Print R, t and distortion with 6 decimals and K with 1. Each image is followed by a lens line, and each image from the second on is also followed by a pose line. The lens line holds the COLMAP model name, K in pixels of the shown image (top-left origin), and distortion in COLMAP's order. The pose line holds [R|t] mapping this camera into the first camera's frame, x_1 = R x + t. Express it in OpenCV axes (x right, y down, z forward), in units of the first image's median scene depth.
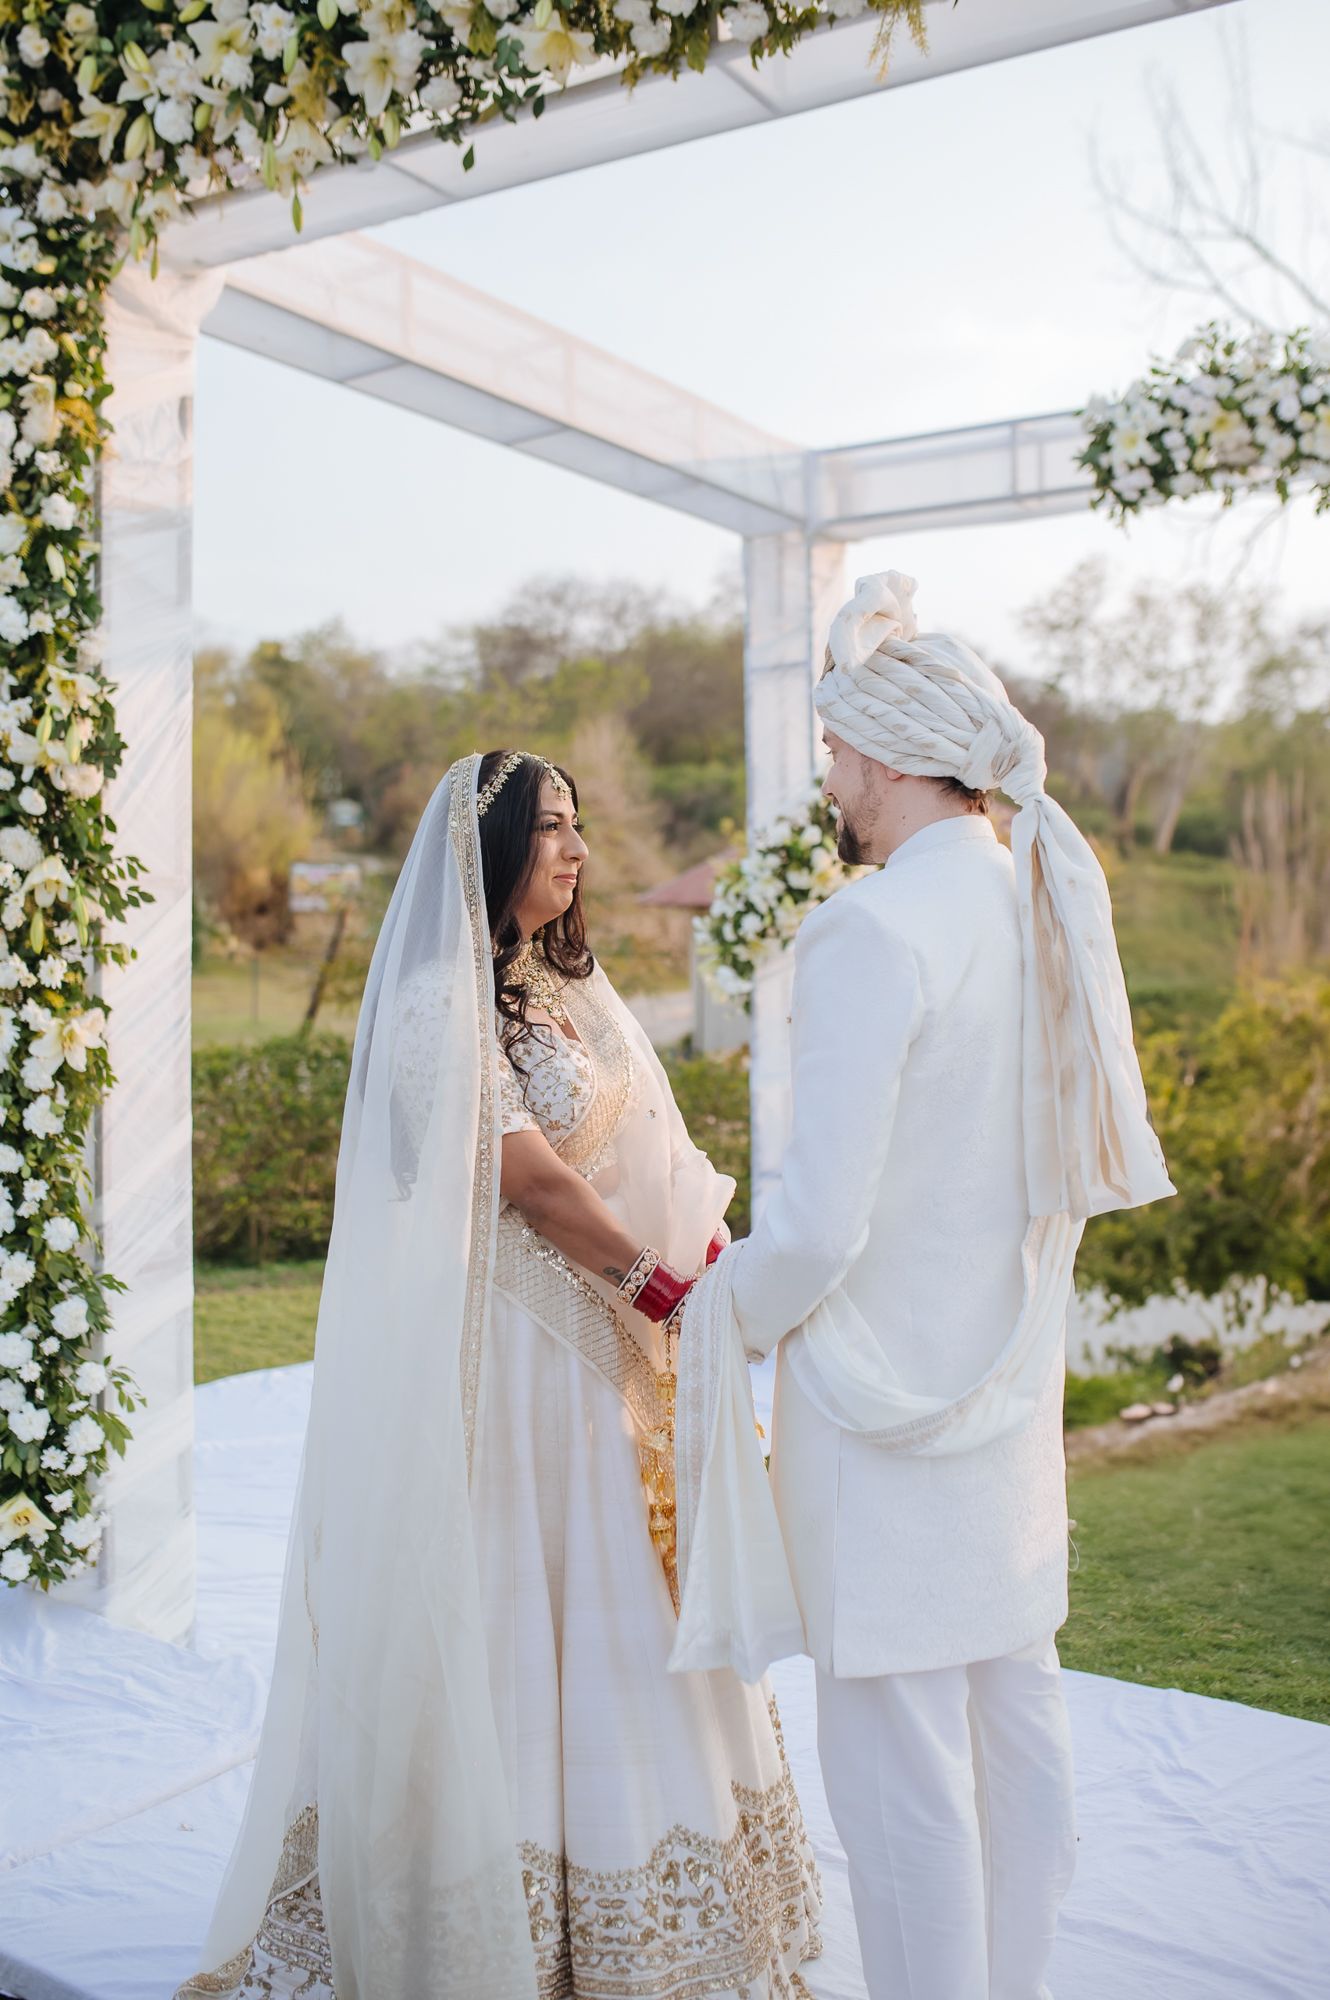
lens RADIAL K [[2050.1, 0, 665.0], [0, 2050.1, 1000.0], [0, 0, 1]] dist [-0.085505, 0.197506]
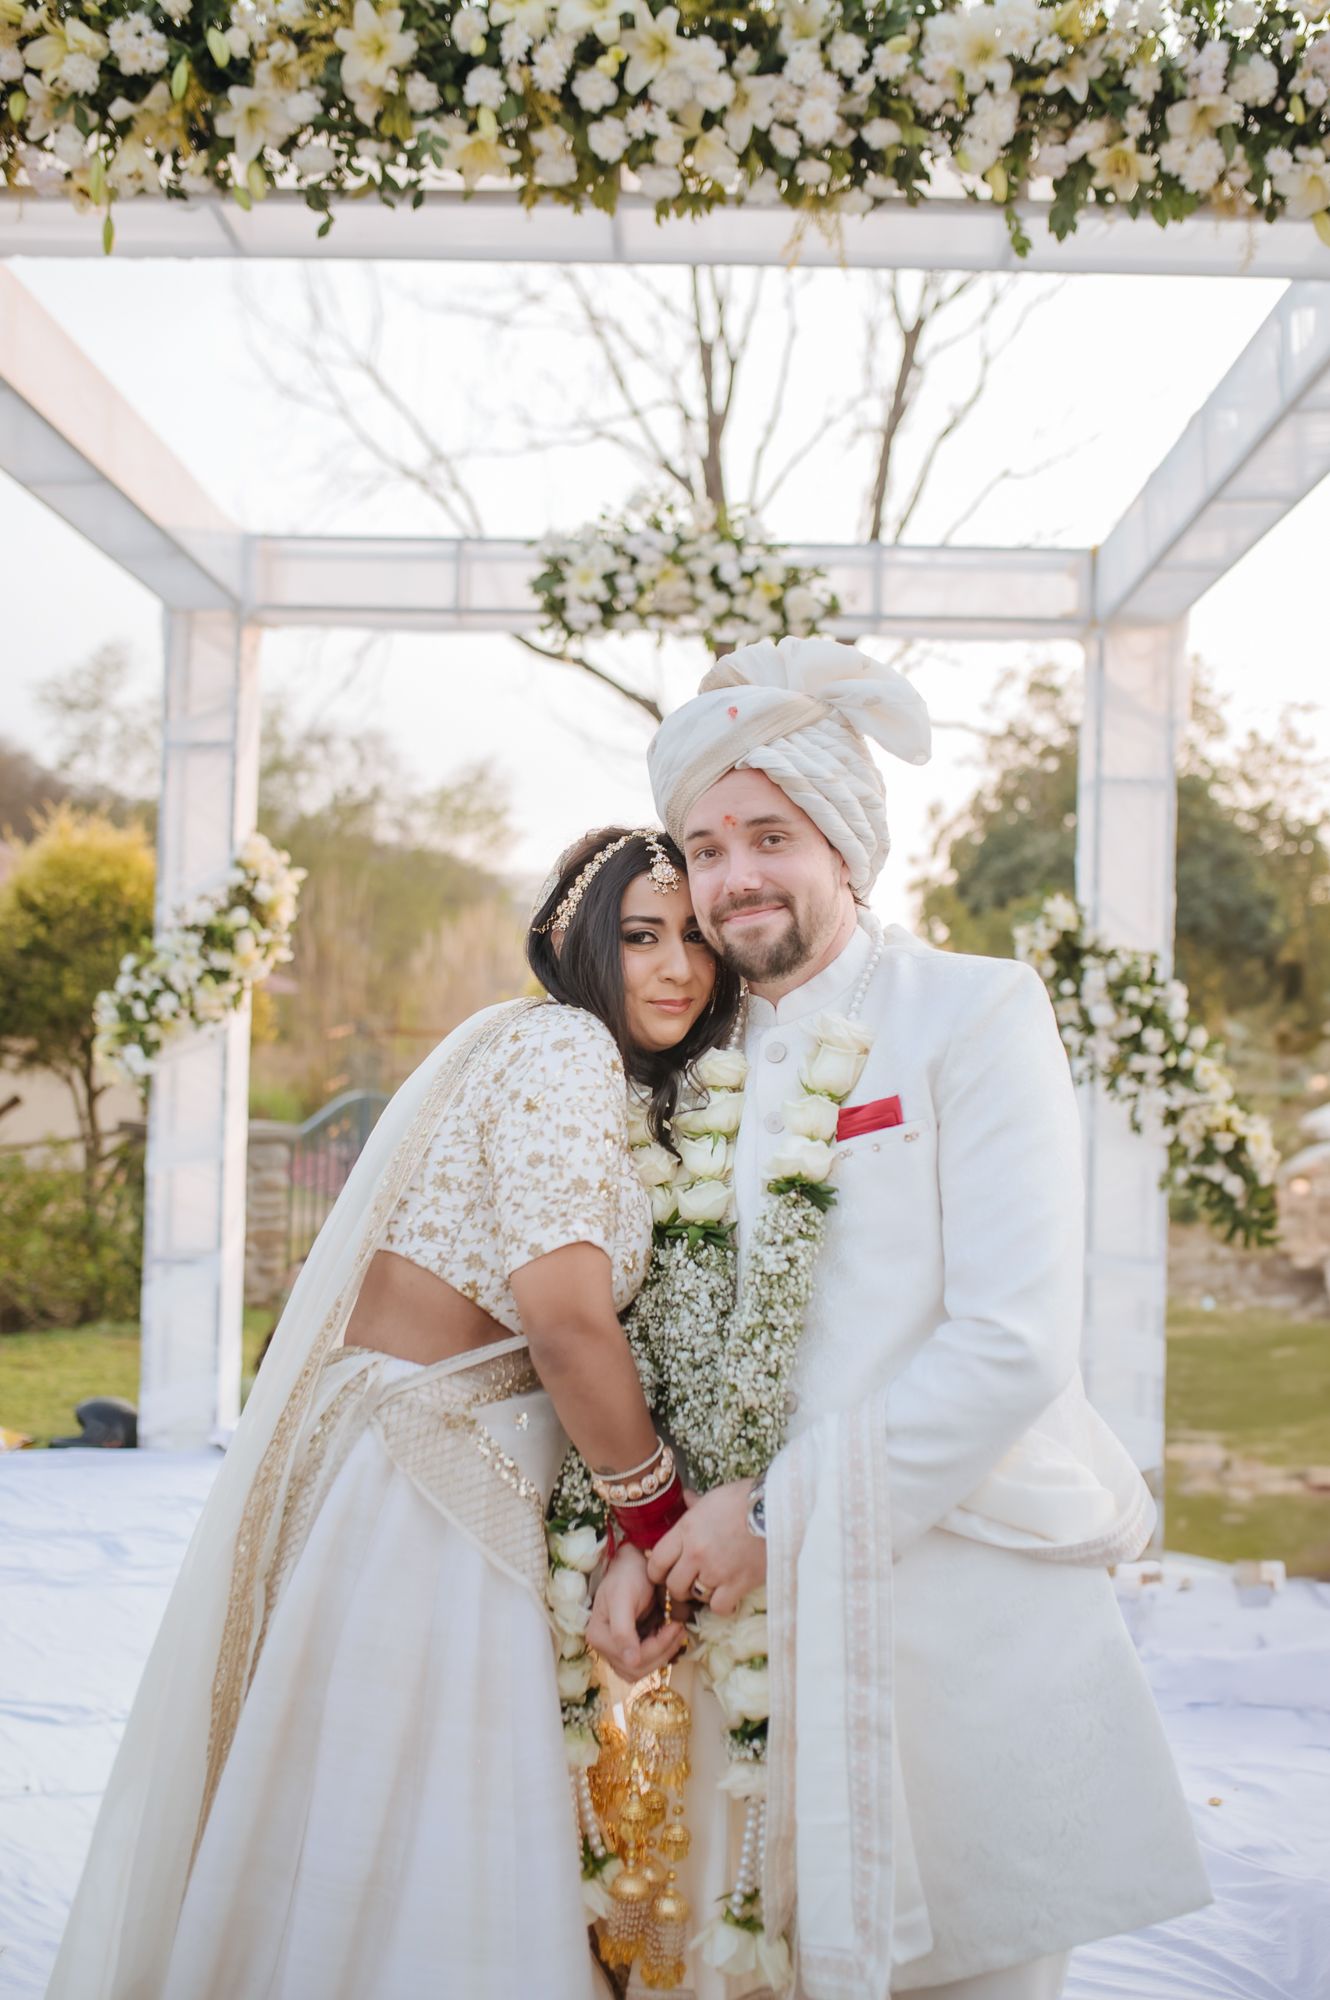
lens RADIAL K [[2050.1, 0, 665.0], [0, 2050.1, 1000.0], [0, 0, 1]] dist [-0.085505, 0.197506]
pose [[0.856407, 0.048330, 0.514034, -0.279374], [-0.026710, 0.998423, -0.049373, 0.003658], [-0.515610, 0.028553, 0.856347, 0.048082]]
